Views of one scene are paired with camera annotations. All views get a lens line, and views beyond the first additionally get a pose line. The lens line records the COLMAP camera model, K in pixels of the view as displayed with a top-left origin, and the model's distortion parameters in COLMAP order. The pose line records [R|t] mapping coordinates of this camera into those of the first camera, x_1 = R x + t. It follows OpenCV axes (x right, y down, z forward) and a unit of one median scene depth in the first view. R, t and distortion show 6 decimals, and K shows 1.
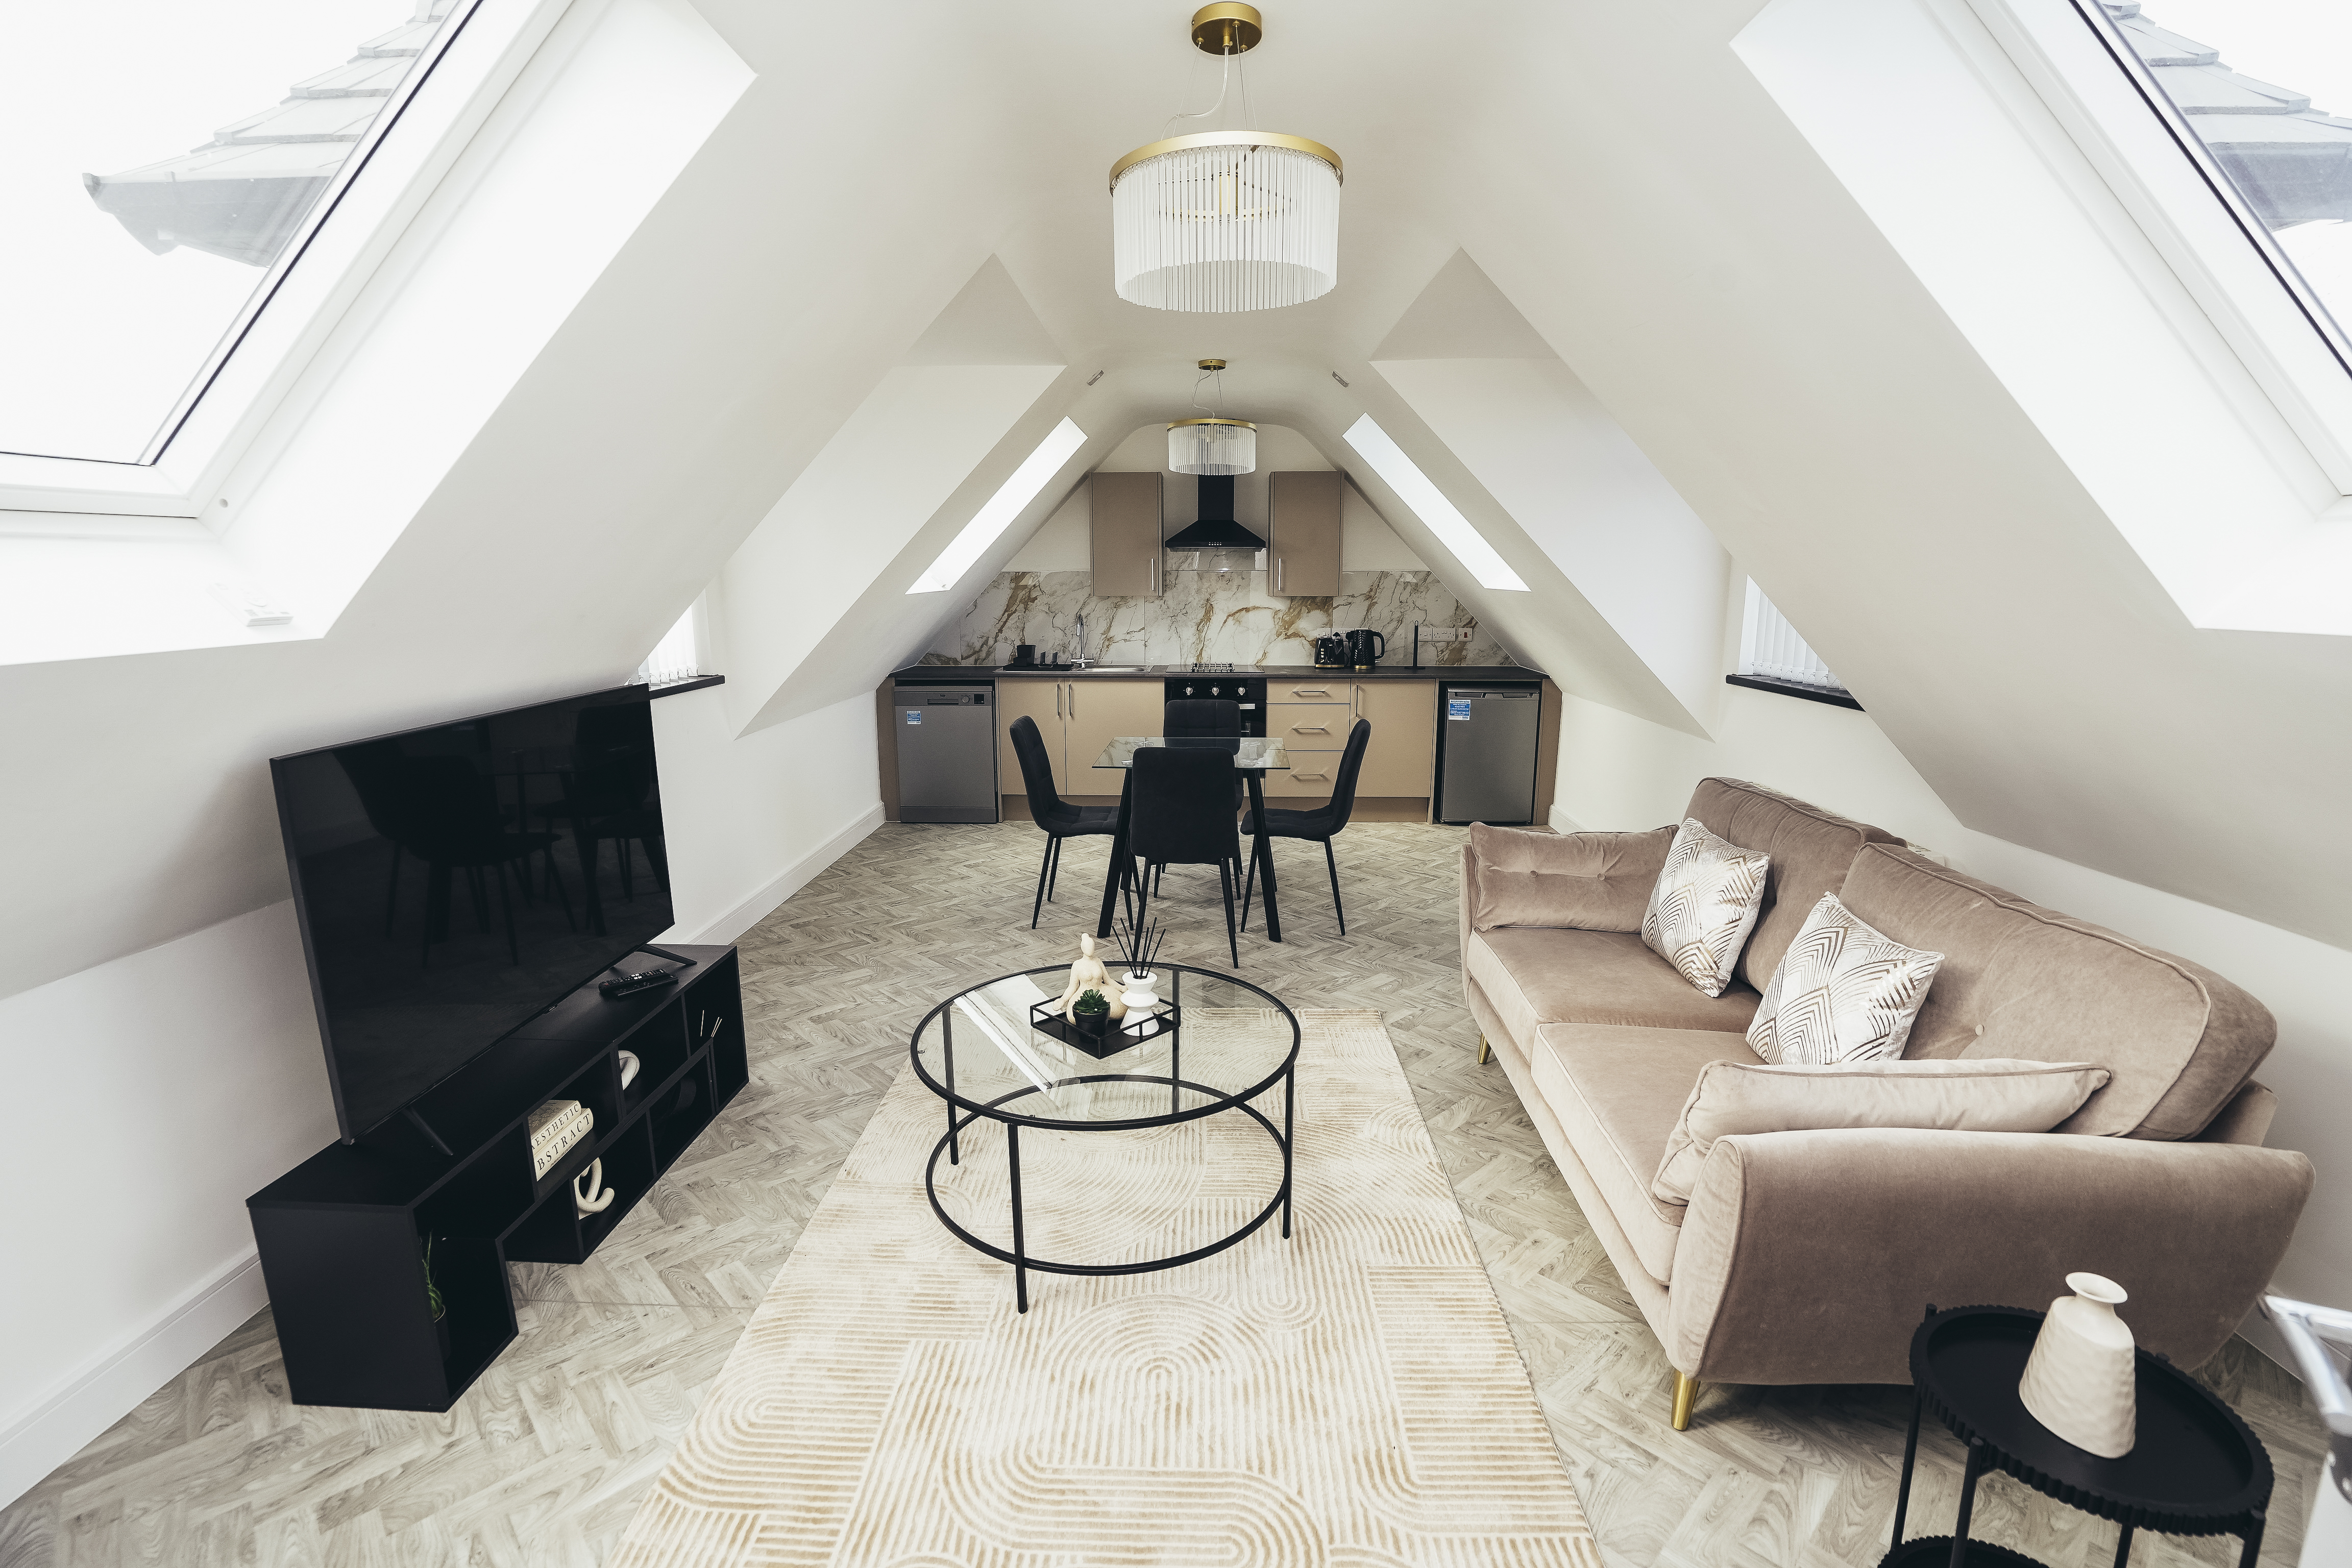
lens RADIAL K [[1077.9, 0, 1167.1], [0, 1077.9, 781.3], [0, 0, 1]] dist [-0.068519, 0.023316]
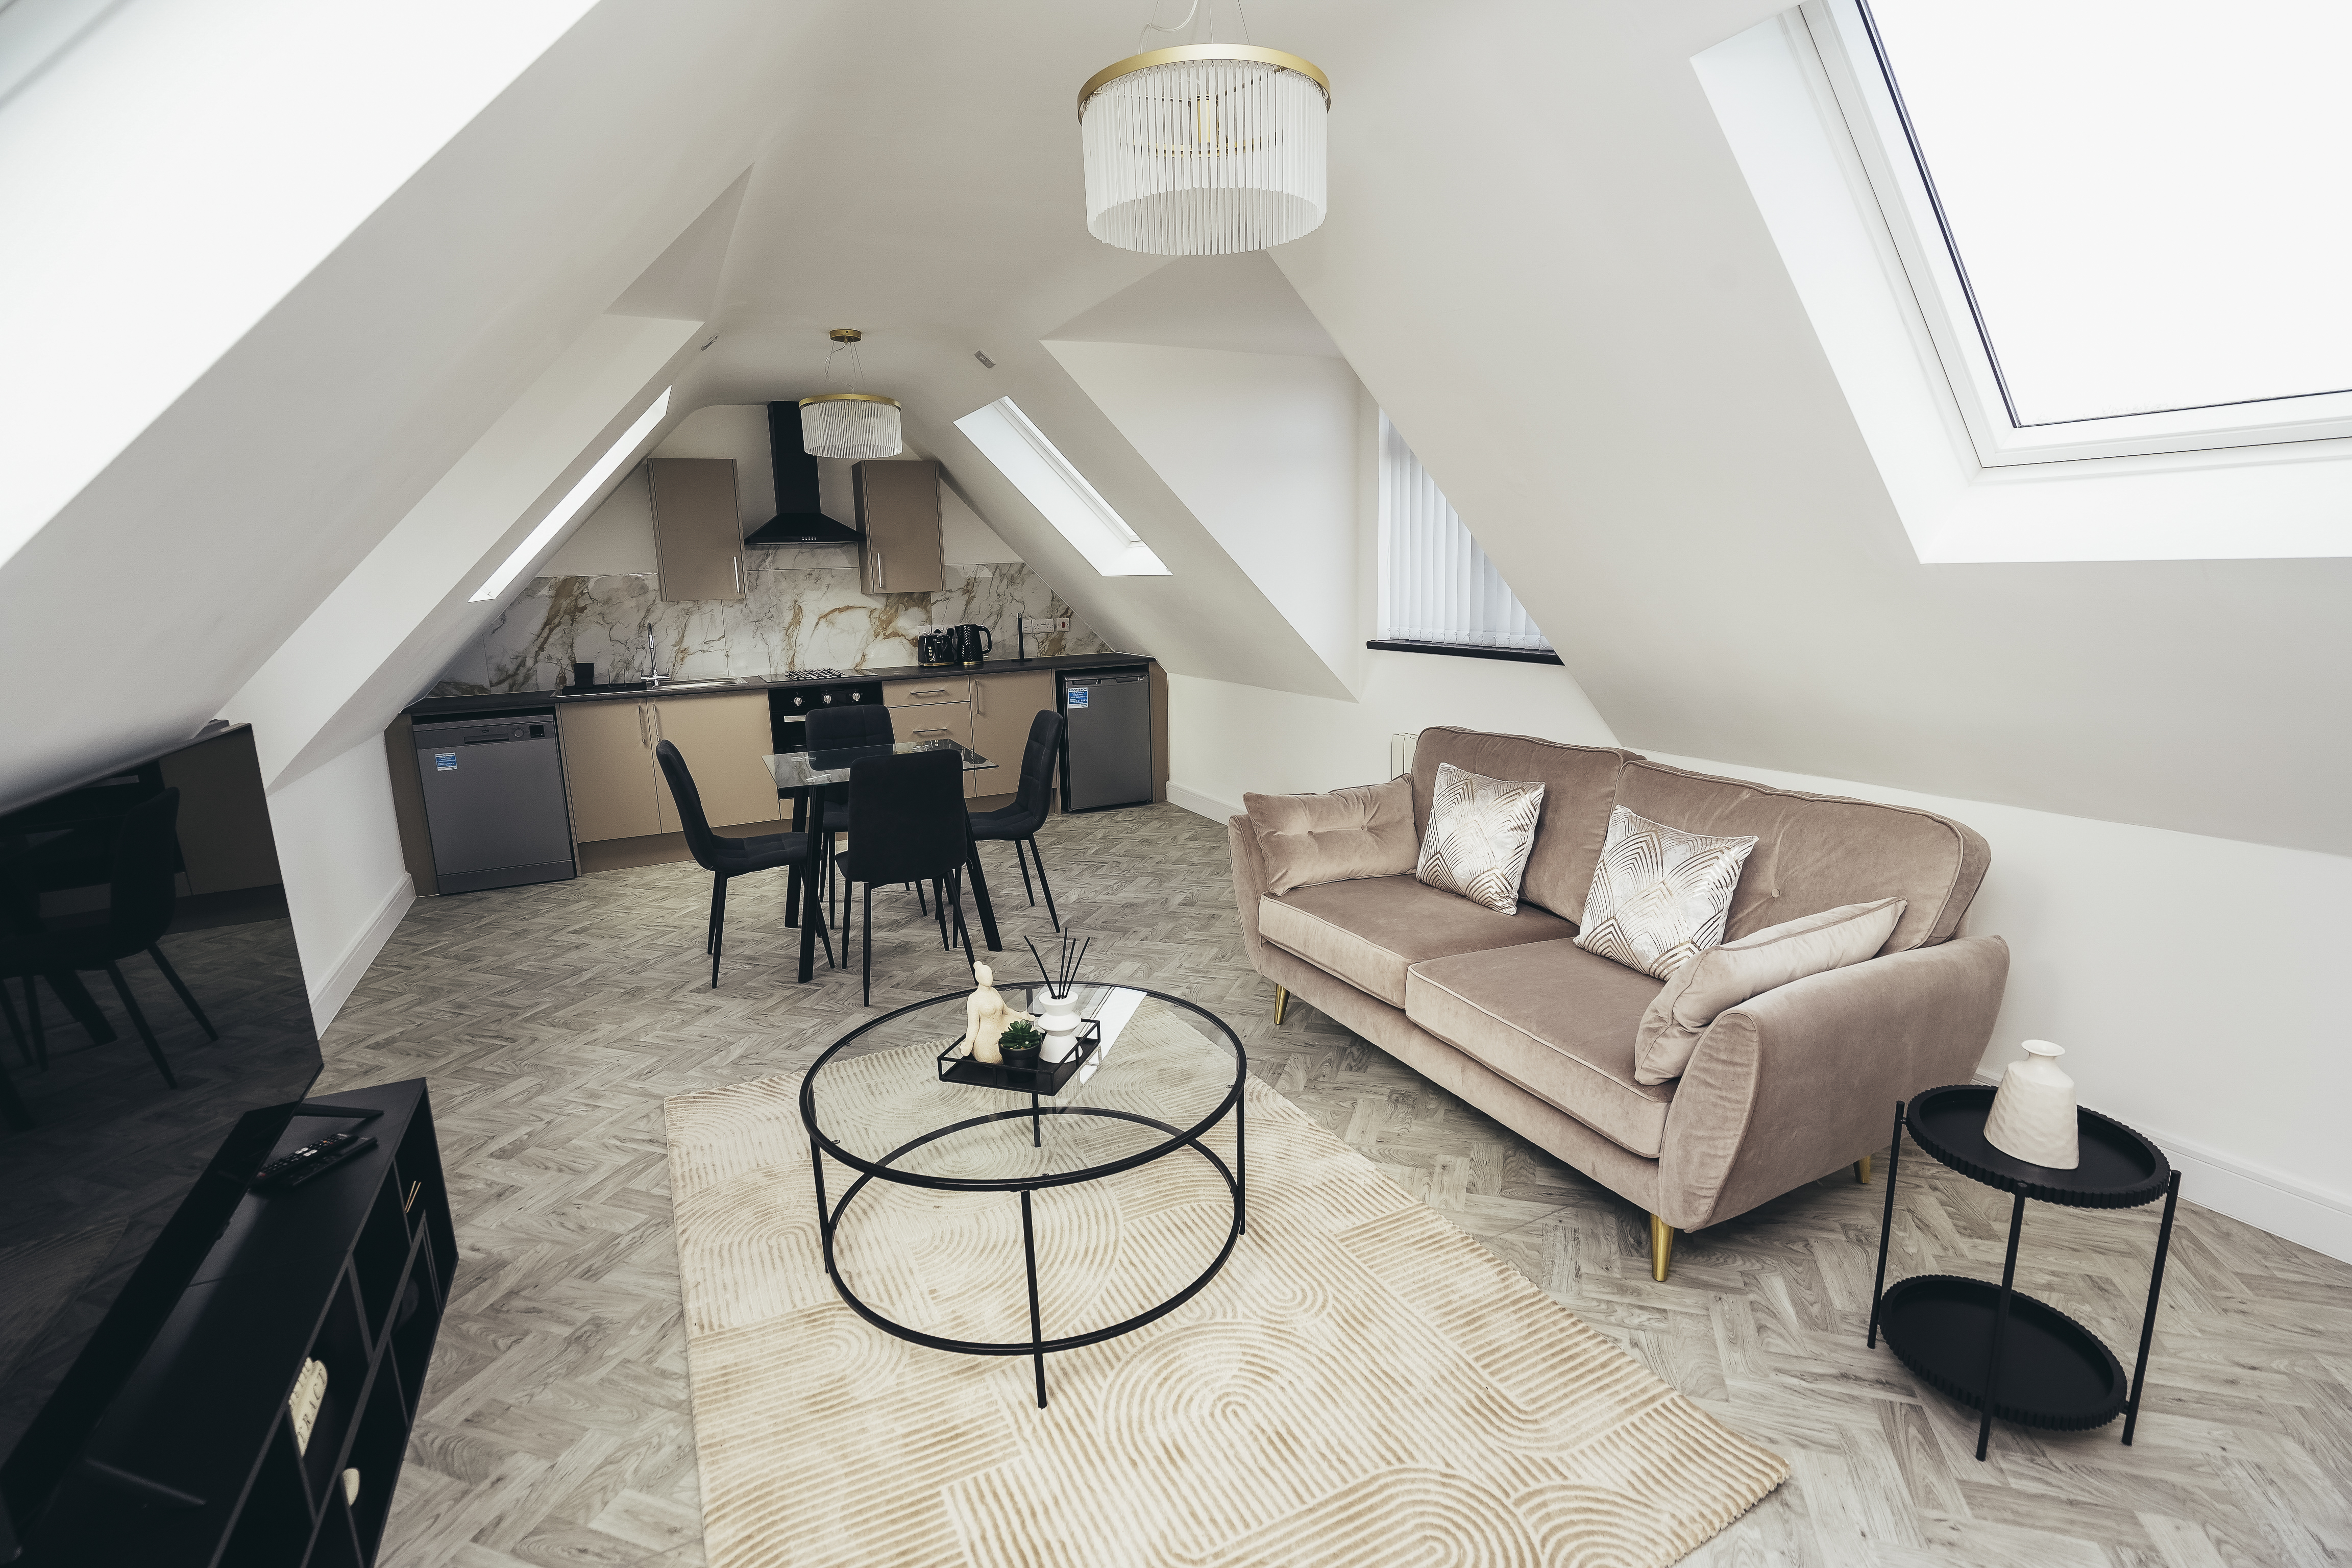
lens RADIAL K [[1077.9, 0, 1167.1], [0, 1077.9, 781.3], [0, 0, 1]] dist [-0.068519, 0.023316]
pose [[0.876523, -0.110831, 0.468427, -0.271116], [0.113394, 0.993288, 0.022830, -0.004722], [-0.467813, 0.033106, 0.883207, 0.130299]]
